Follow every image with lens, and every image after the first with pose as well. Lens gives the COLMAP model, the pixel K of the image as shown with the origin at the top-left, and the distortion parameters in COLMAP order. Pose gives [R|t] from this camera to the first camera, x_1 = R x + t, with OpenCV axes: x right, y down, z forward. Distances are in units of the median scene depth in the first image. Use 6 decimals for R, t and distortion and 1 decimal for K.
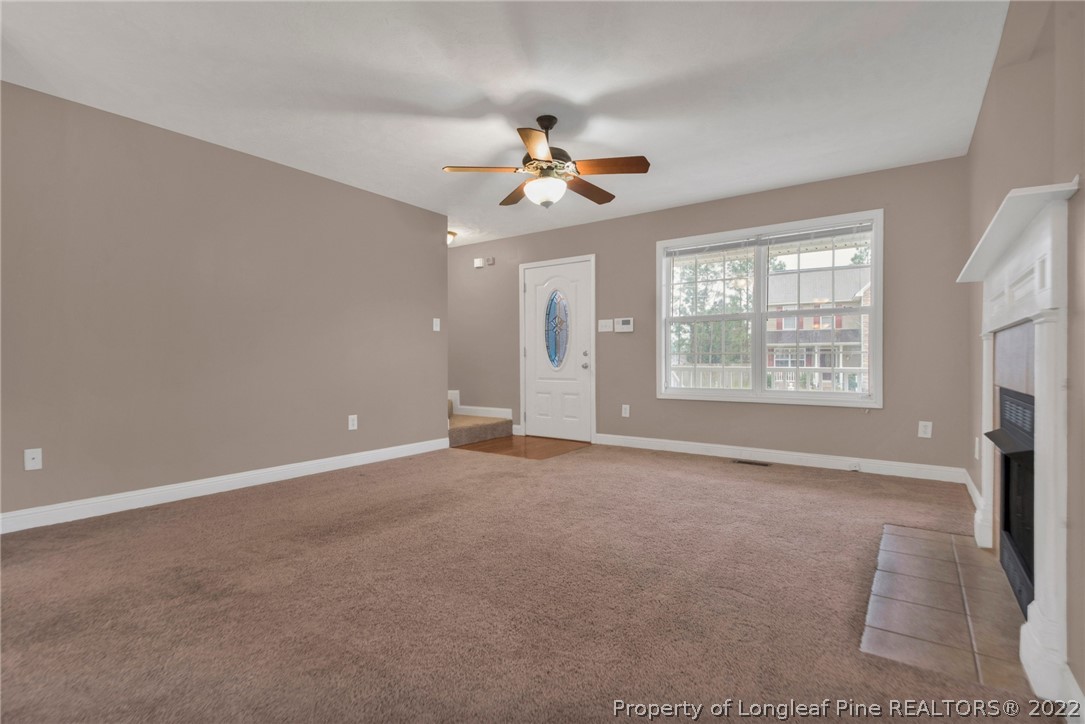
lens RADIAL K [[518.2, 0, 544.0], [0, 518.2, 365.9], [0, 0, 1]] dist [-0.001277, -0.009953]
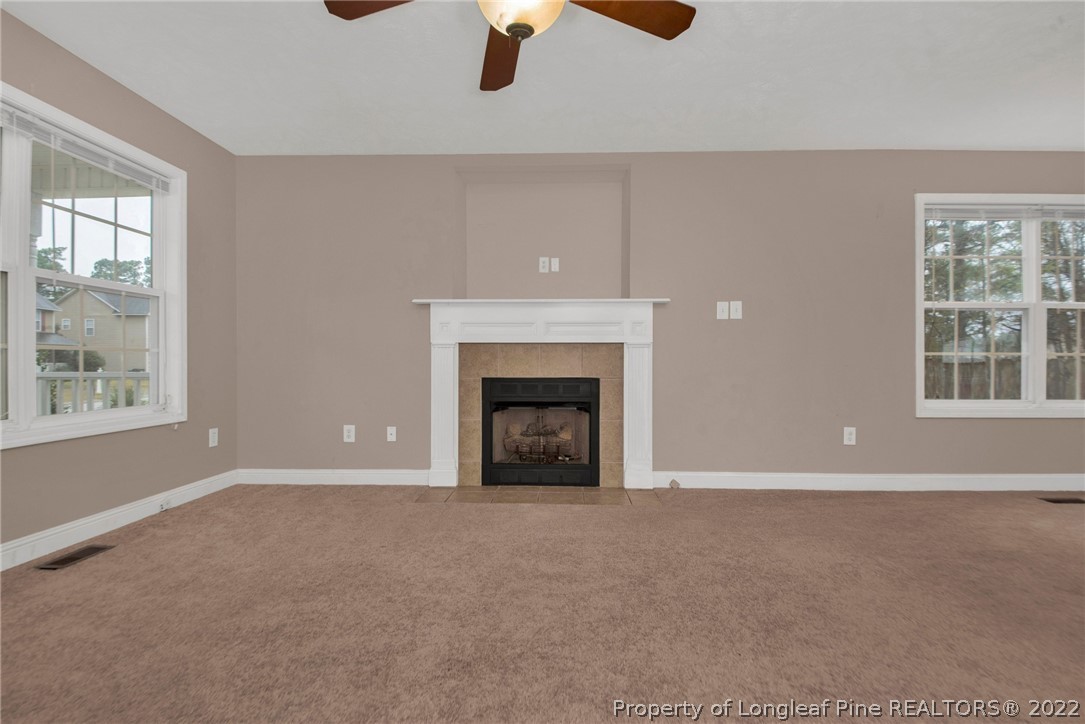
lens RADIAL K [[508.5, 0, 559.4], [0, 508.5, 361.2], [0, 0, 1]] dist [0.000876, -0.003045]
pose [[-0.557920, -0.002968, 0.829890, -0.247520], [0.002043, 0.999986, 0.004950, -0.009490], [-0.829892, 0.004457, -0.557906, 0.730585]]
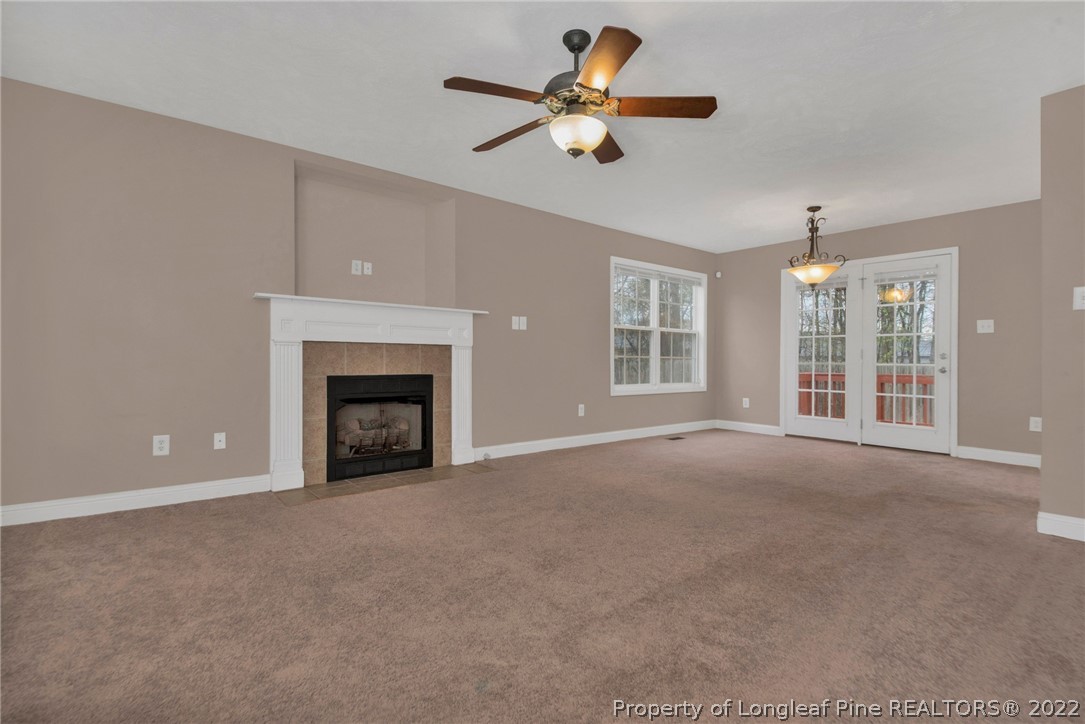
lens RADIAL K [[518.2, 0, 527.2], [0, 518.2, 361.2], [0, 0, 1]] dist [-0.001277, -0.009953]
pose [[-0.966137, -0.008072, 0.257904, -0.066244], [-0.006442, 0.999954, 0.007161, -0.011063], [-0.257950, 0.005257, -0.966144, 1.052106]]
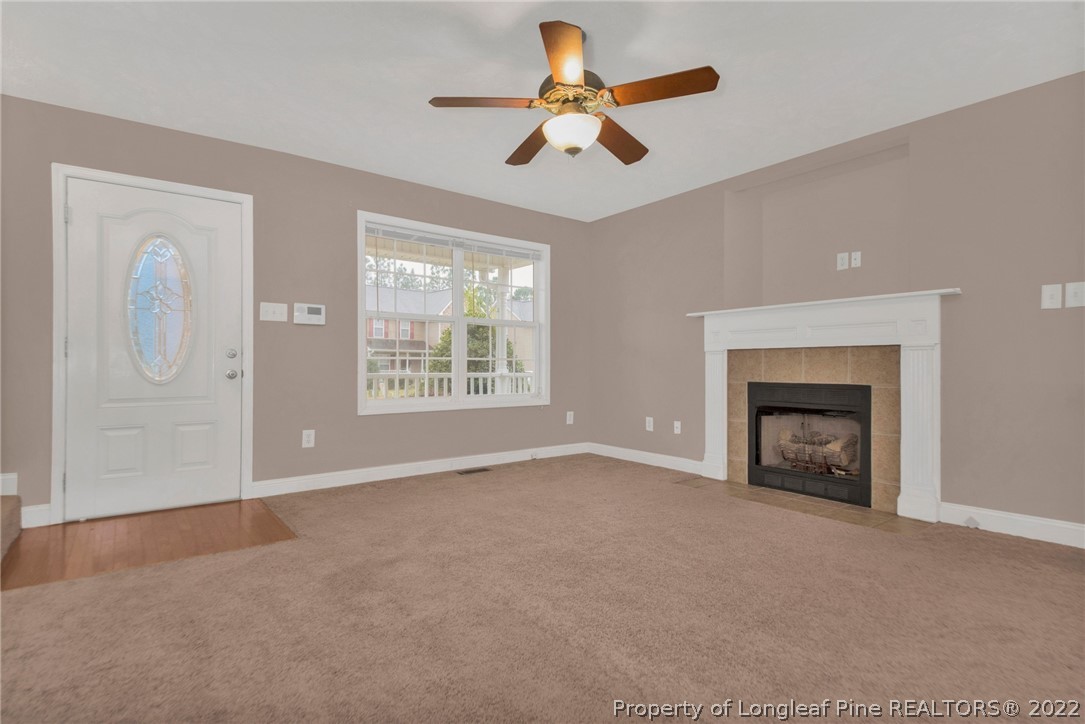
lens RADIAL K [[518.2, 0, 534.8], [0, 518.2, 355.5], [0, 0, 1]] dist [-0.001277, -0.009953]
pose [[0.286048, 0.017835, 0.958049, -0.419523], [0.004794, 0.999788, -0.020043, -0.008607], [-0.958203, 0.010326, 0.285902, 0.512566]]
